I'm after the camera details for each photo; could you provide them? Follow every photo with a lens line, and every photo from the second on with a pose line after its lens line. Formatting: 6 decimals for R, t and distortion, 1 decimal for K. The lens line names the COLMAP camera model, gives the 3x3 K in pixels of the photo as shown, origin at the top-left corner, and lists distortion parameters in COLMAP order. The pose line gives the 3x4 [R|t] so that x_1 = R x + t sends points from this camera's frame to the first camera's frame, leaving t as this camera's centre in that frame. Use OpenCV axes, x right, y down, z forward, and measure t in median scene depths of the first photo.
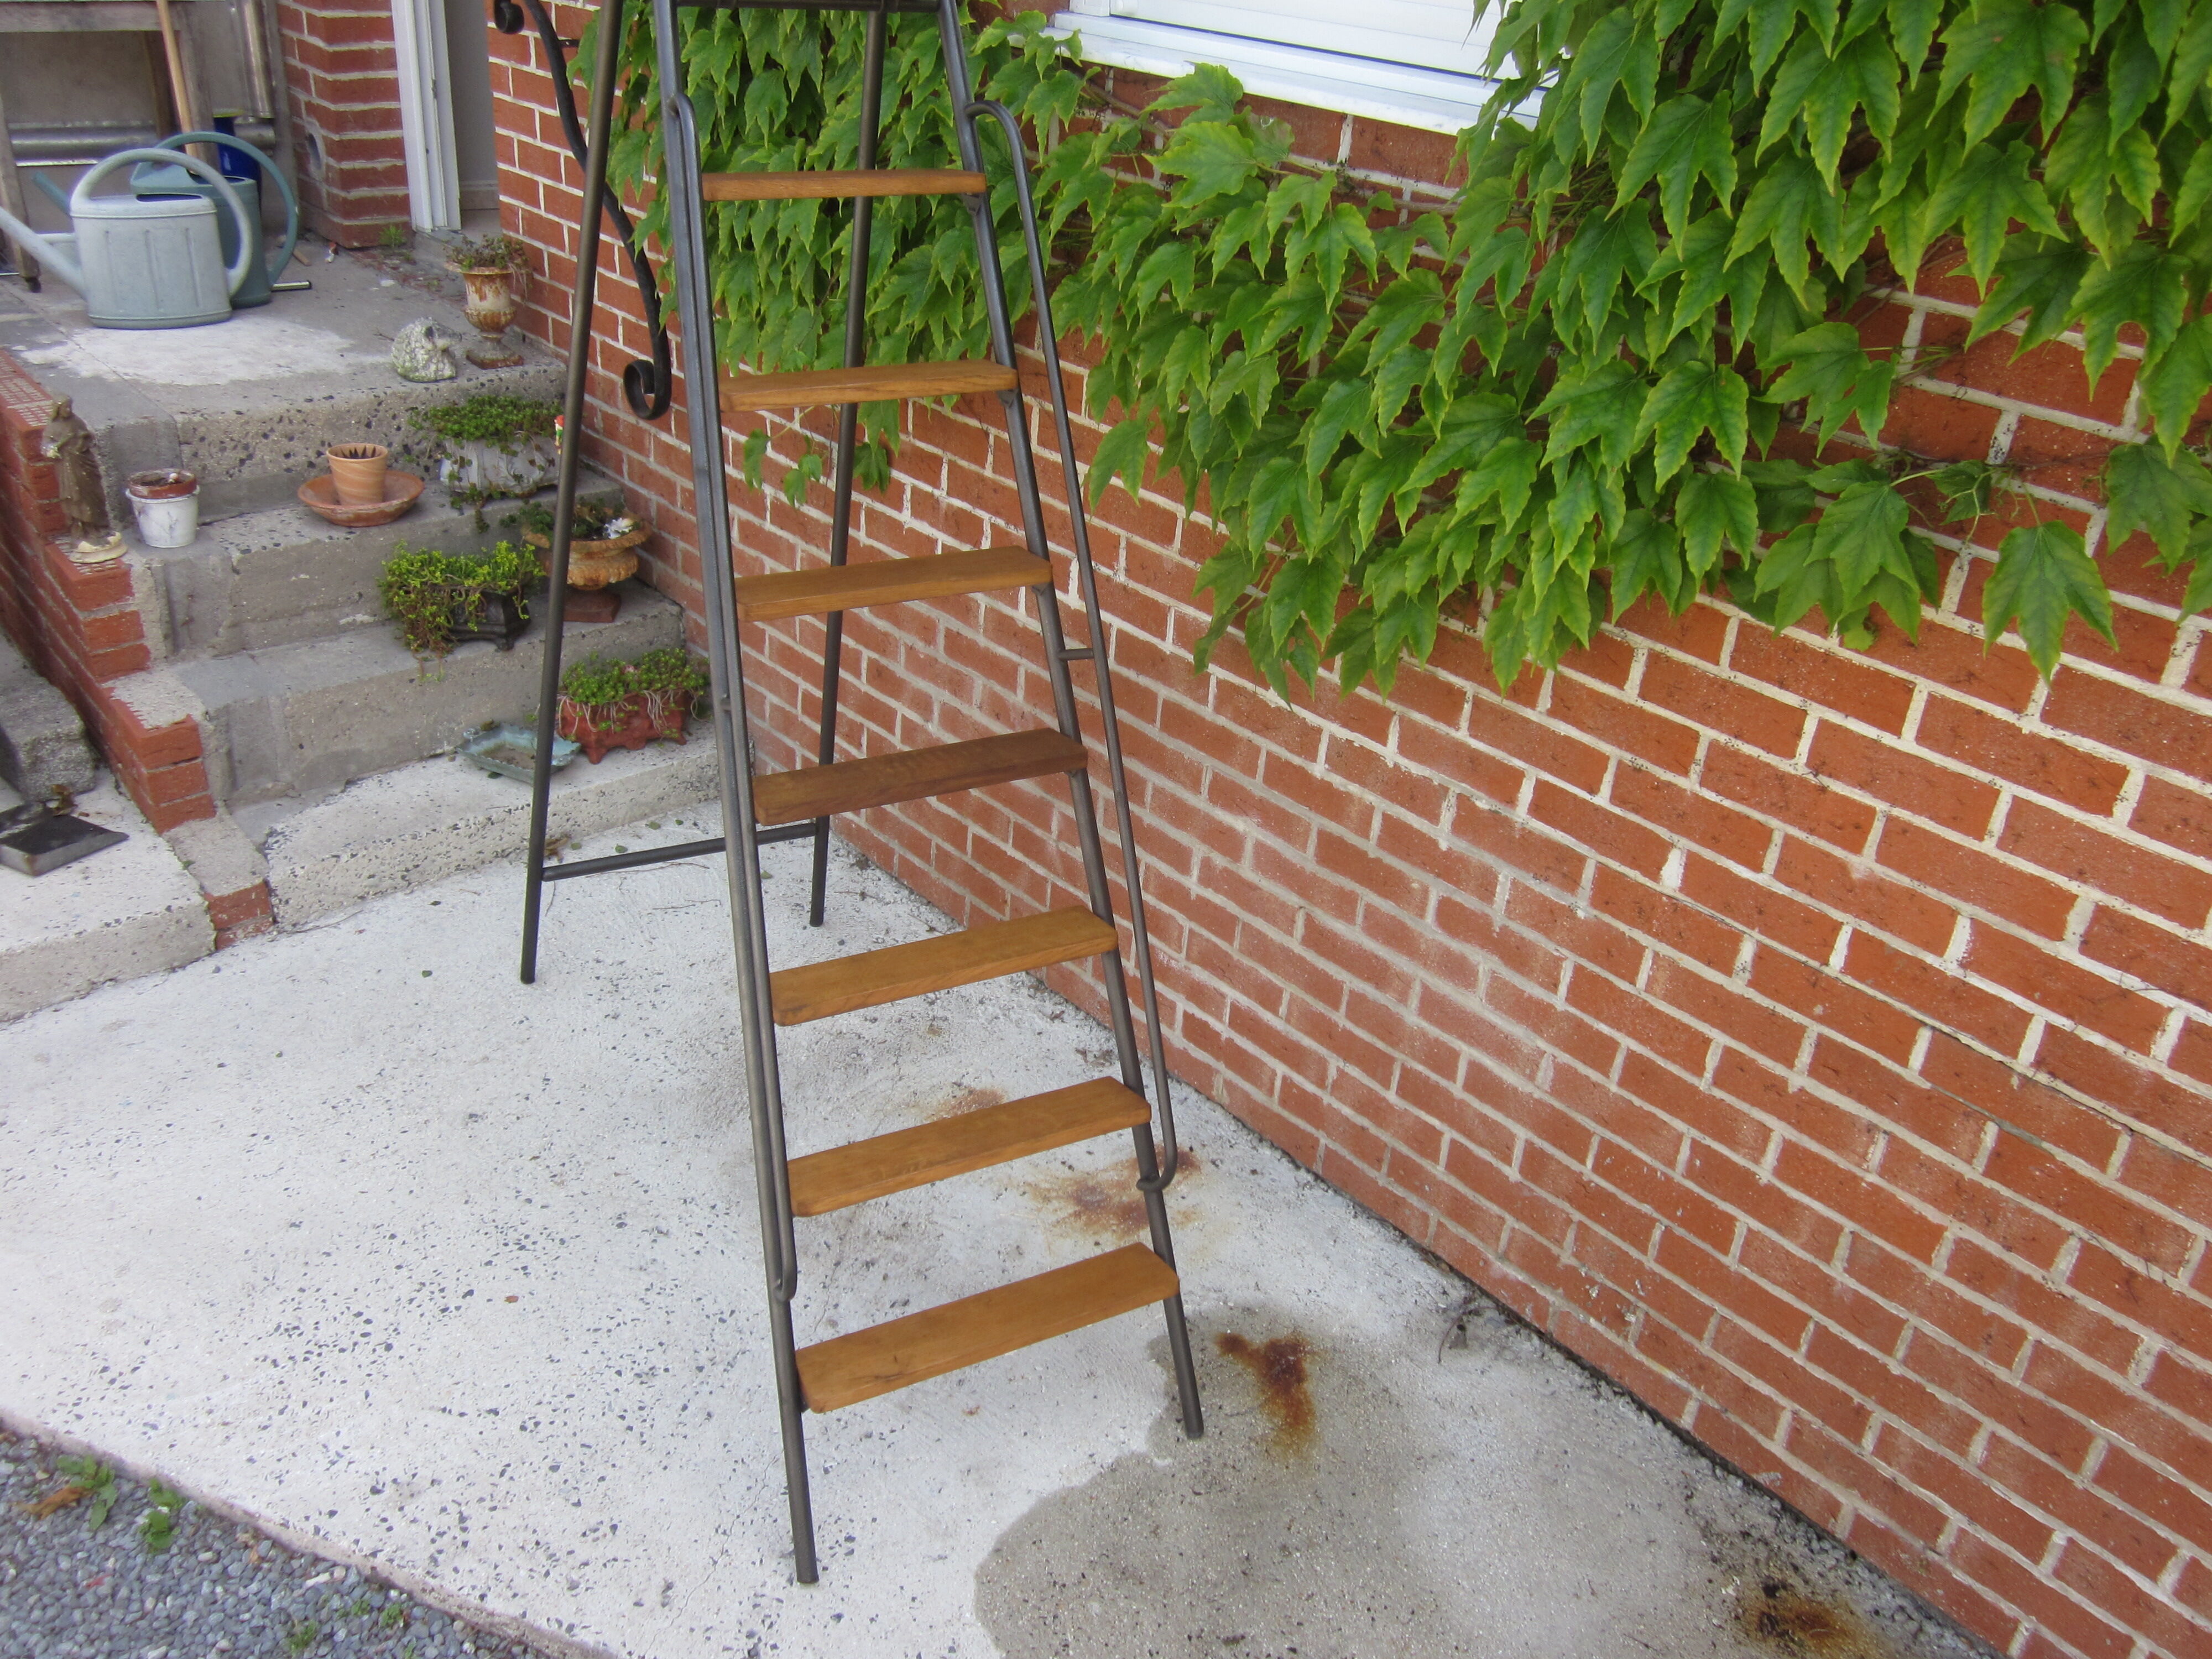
lens RADIAL K [[1836.6, 0, 1109.2], [0, 1836.6, 829.4], [0, 0, 1]] dist [-0.044789, 0.017919]
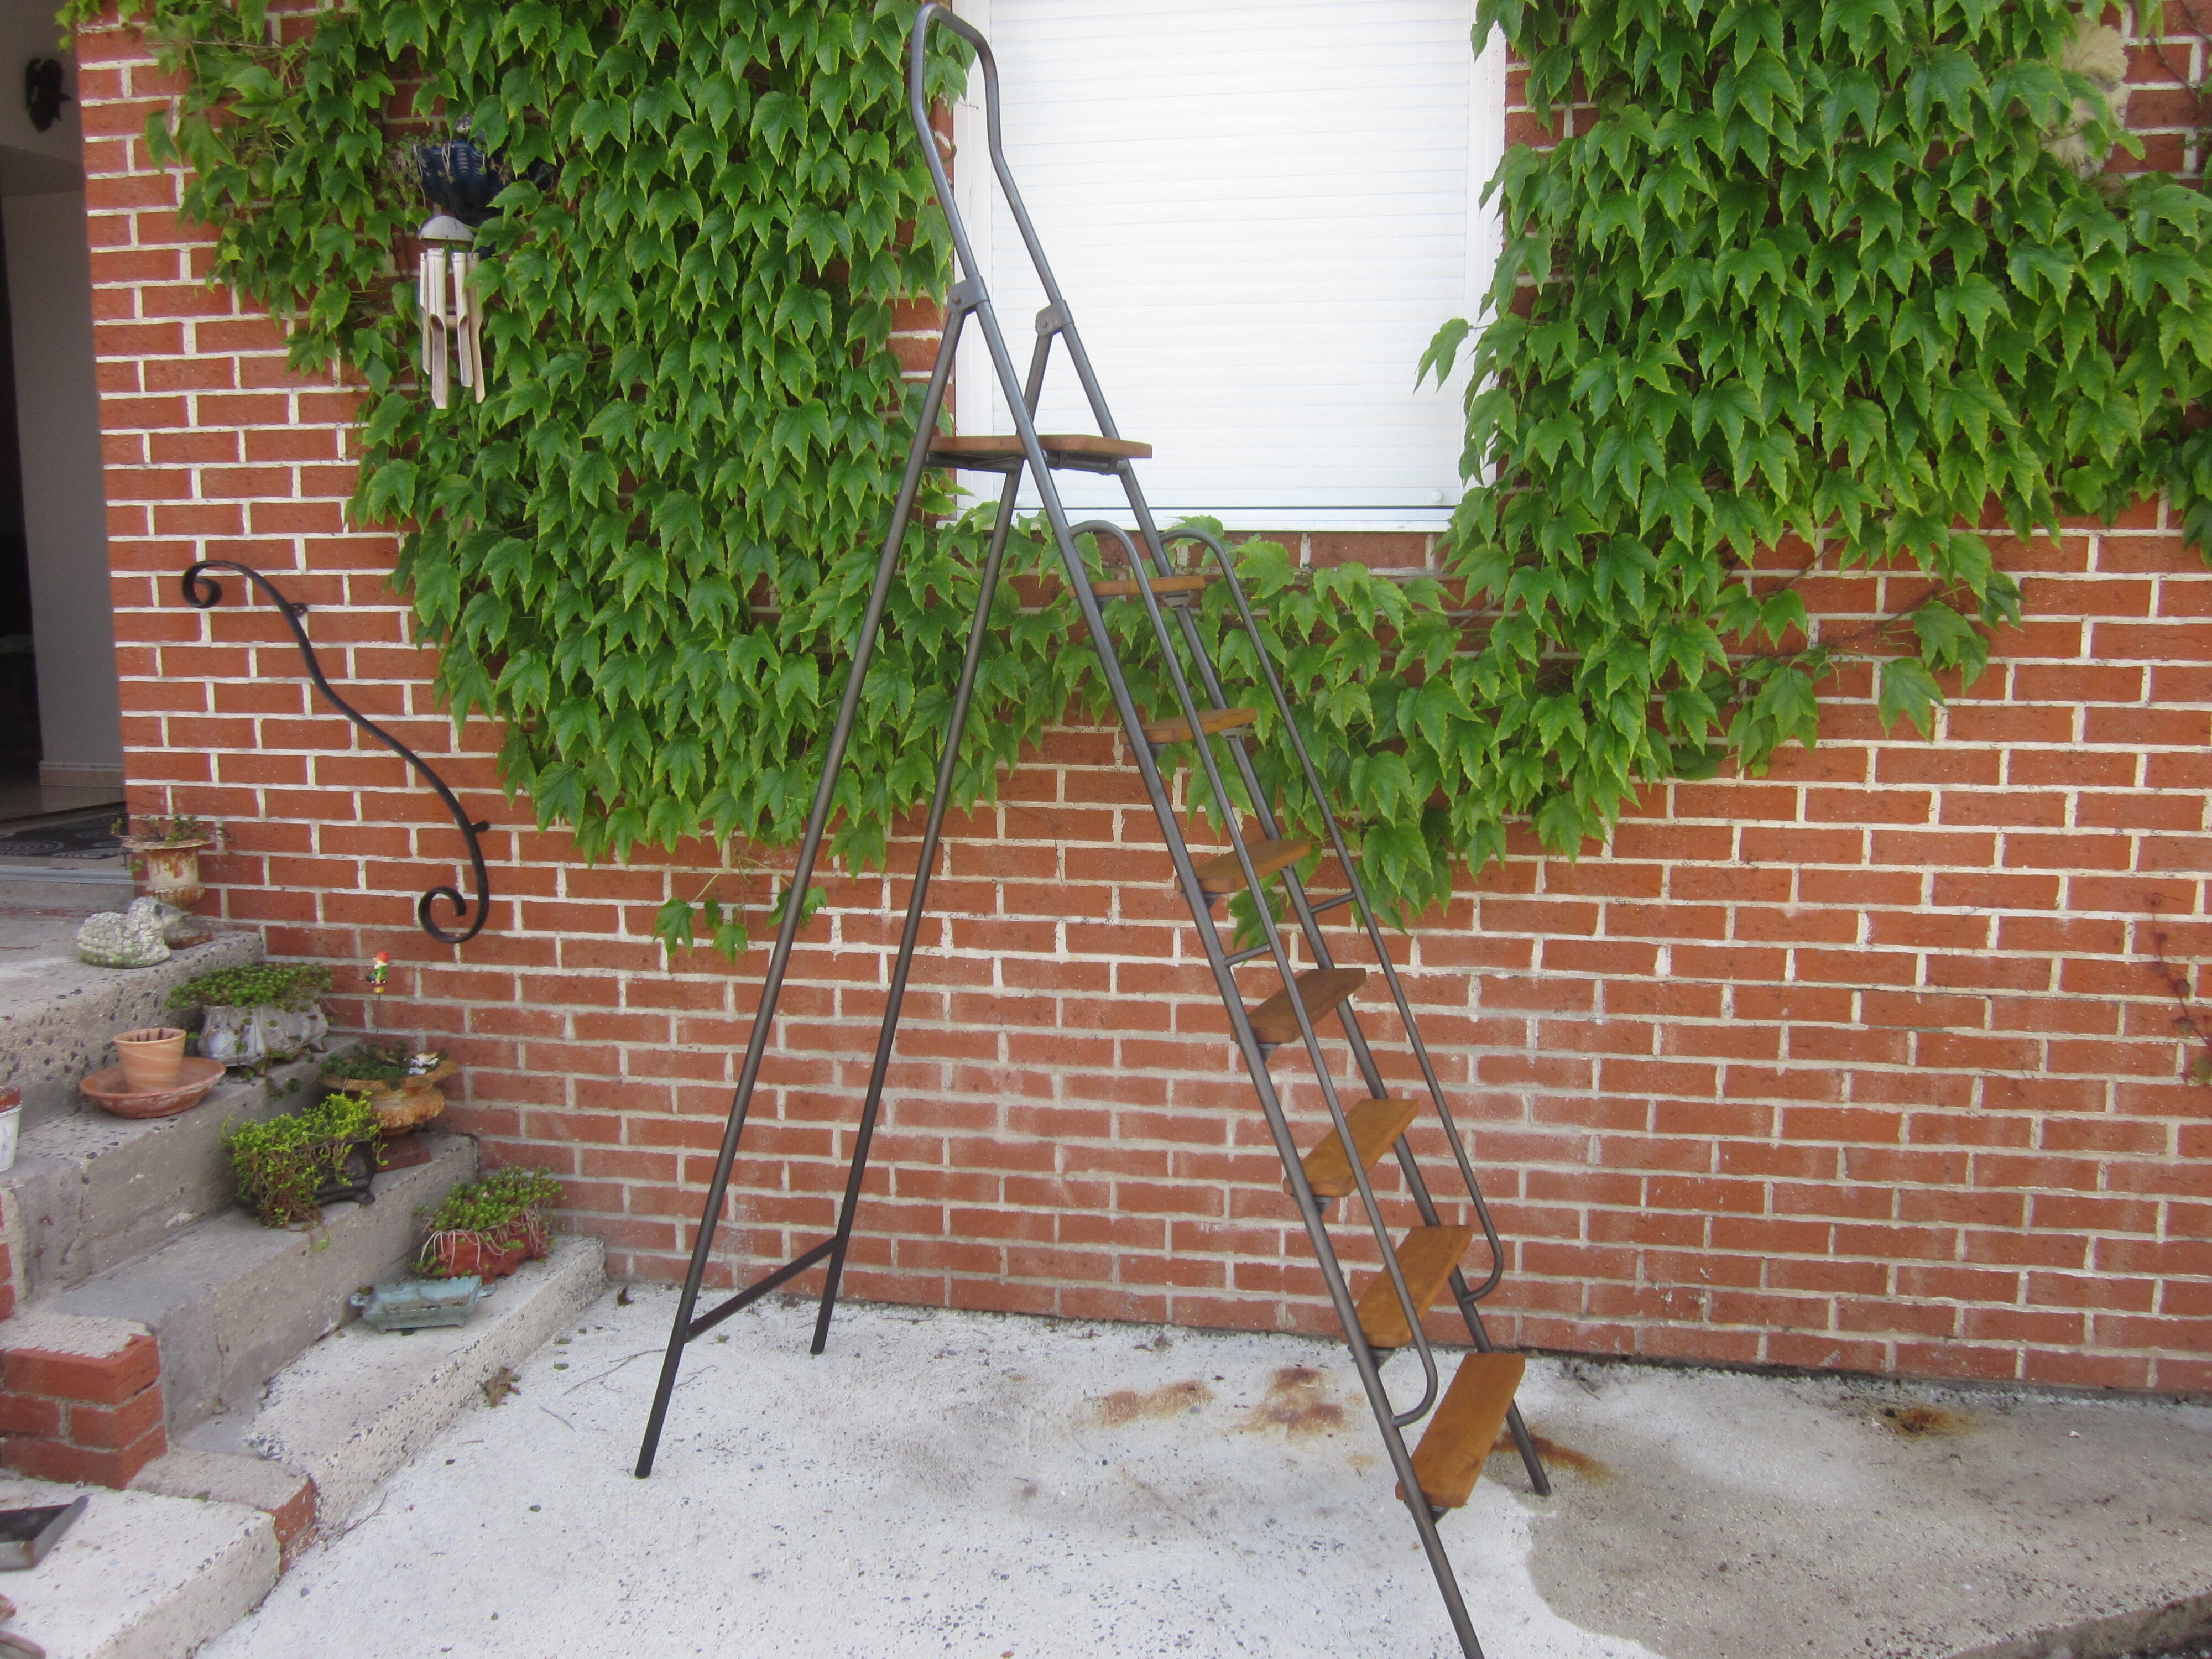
lens RADIAL K [[1836.6, 0, 1109.7], [0, 1836.6, 830.7], [0, 0, 1]] dist [-0.044789, 0.017919]
pose [[0.781681, -0.157261, 0.603526, -0.794678], [0.340726, 0.918195, -0.202051, 0.060515], [-0.522380, 0.363577, 0.771318, 0.028671]]
